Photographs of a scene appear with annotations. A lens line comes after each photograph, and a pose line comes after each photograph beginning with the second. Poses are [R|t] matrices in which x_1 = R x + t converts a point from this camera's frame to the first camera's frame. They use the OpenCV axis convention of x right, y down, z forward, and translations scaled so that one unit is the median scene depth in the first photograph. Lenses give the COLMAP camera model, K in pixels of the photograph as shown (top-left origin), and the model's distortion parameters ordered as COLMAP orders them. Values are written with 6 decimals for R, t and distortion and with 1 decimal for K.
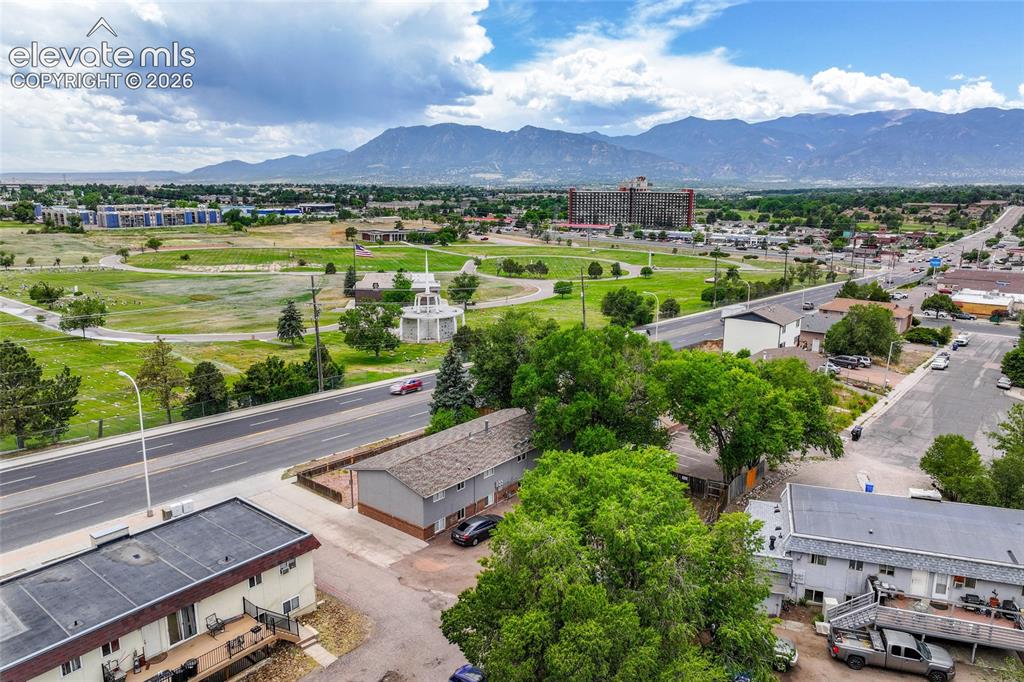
lens RADIAL K [[726.8, 0, 512.0], [0, 726.8, 341.0], [0, 0, 1]] dist [0.004905, 0.004889]
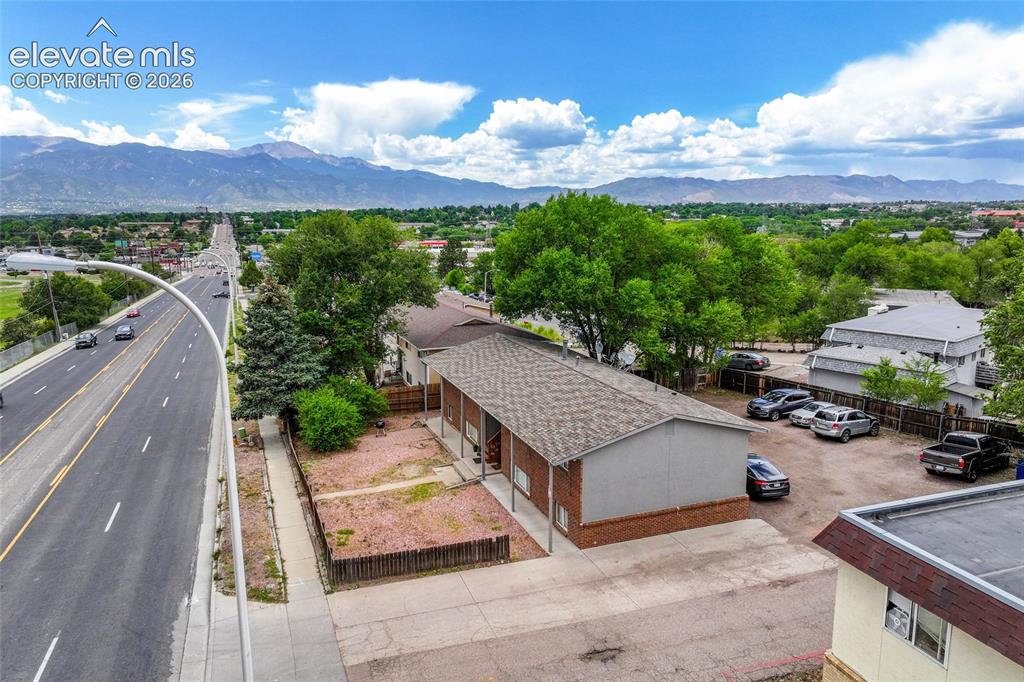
lens RADIAL K [[726.8, 0, 512.0], [0, 726.8, 341.0], [0, 0, 1]] dist [0.004905, 0.004889]
pose [[0.497095, -0.146137, 0.855301, -0.127925], [0.186887, 0.980612, 0.058931, 0.015424], [-0.847331, 0.130551, 0.514769, 0.166032]]
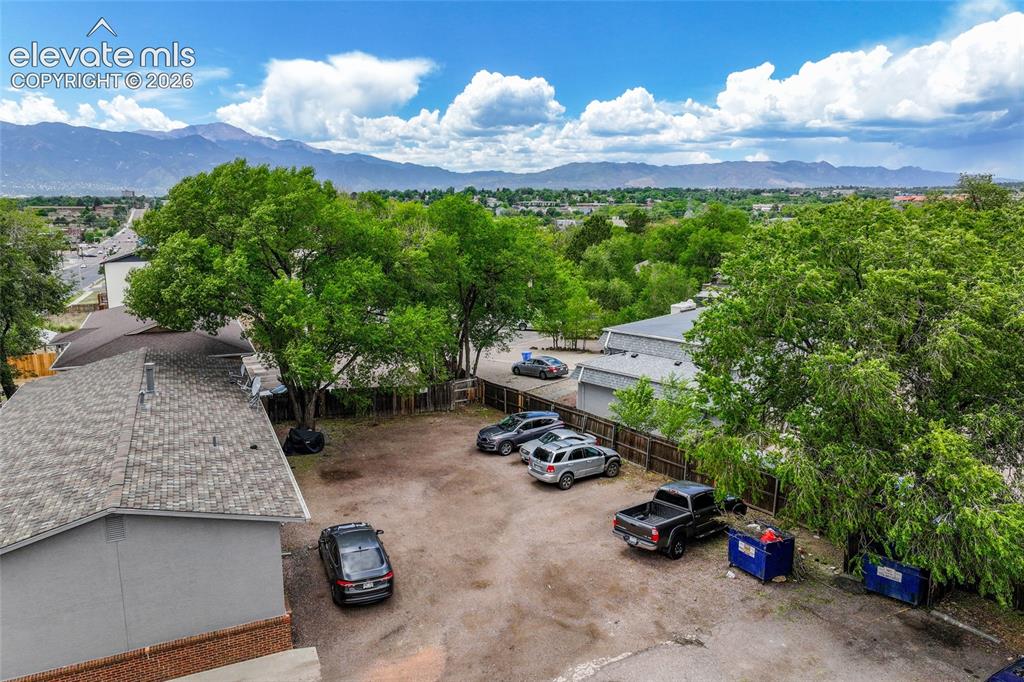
lens RADIAL K [[721.1, 0, 513.3], [0, 721.1, 347.1], [0, 0, 1]] dist [-0.003264, 0.021624]
pose [[0.434526, -0.177633, 0.882969, -0.070622], [0.192799, 0.975978, 0.101465, 0.022284], [-0.879782, 0.126146, 0.458335, 0.140626]]
